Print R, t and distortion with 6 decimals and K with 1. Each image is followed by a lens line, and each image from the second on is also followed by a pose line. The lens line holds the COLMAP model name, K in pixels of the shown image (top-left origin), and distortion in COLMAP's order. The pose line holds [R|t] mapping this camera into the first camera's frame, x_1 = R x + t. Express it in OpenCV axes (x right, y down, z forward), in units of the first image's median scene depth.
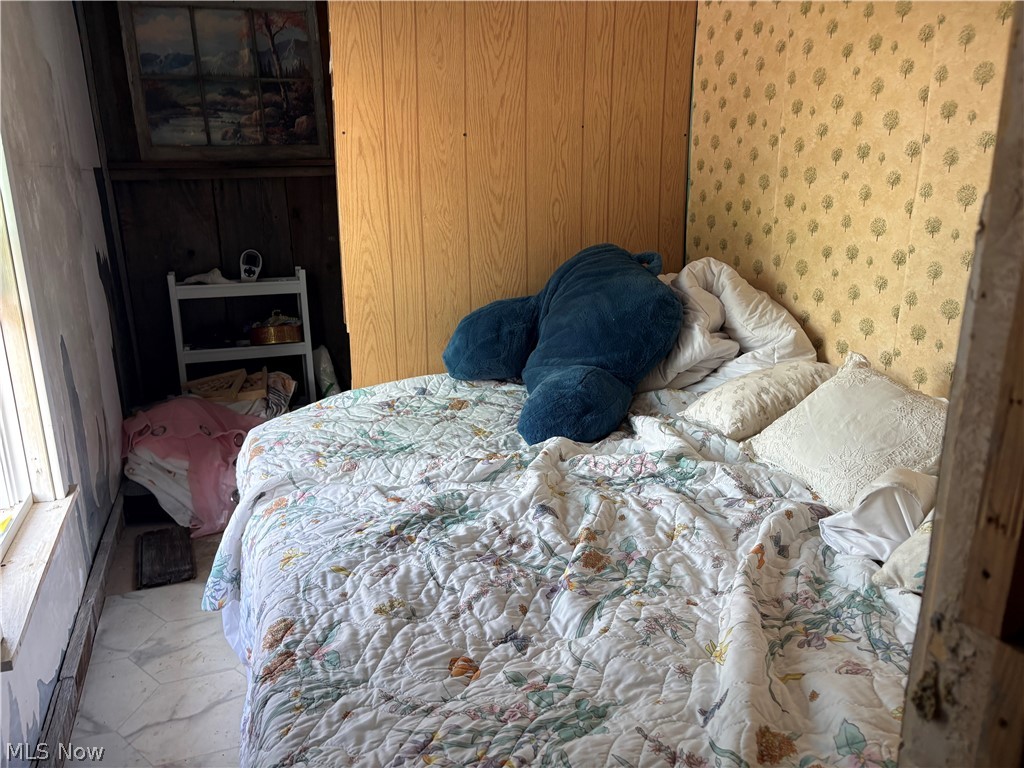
lens RADIAL K [[773.5, 0, 512.7], [0, 773.5, 383.3], [0, 0, 1]] dist [0.045115, -0.041203]
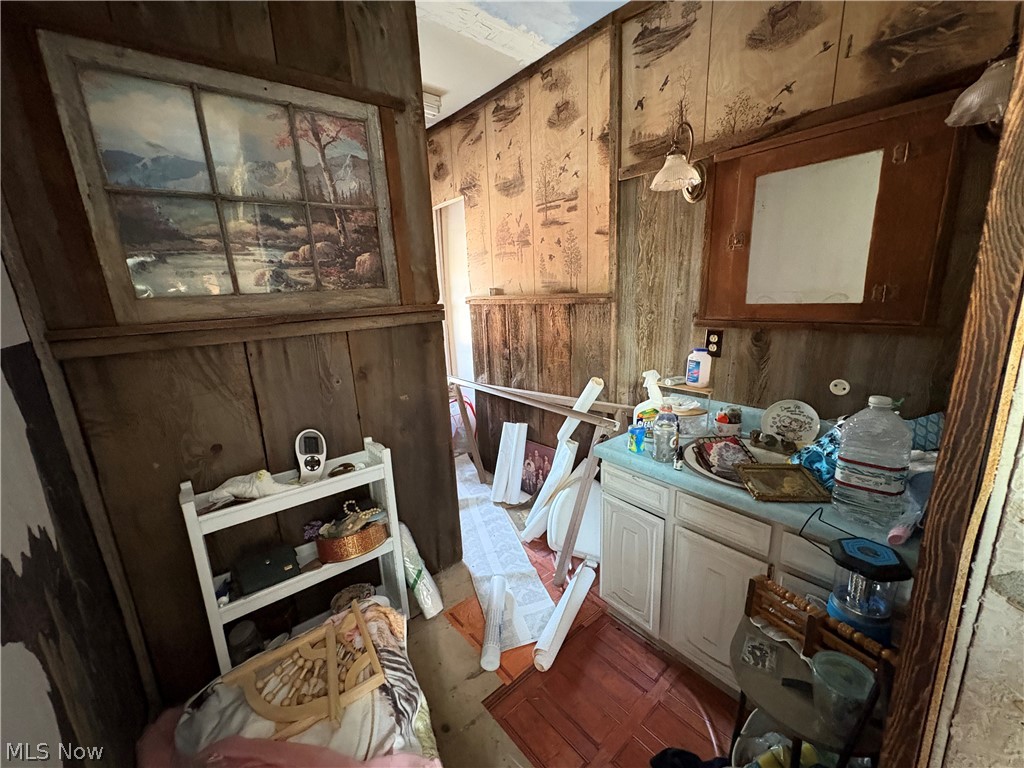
lens RADIAL K [[412.0, 0, 513.5], [0, 412.0, 381.7], [0, 0, 1]] dist [0.001991, 0.000215]
pose [[0.946844, -0.089787, 0.308909, -0.275416], [0.100504, 0.994757, -0.018924, -0.195234], [-0.305591, 0.048964, 0.950903, 0.577869]]
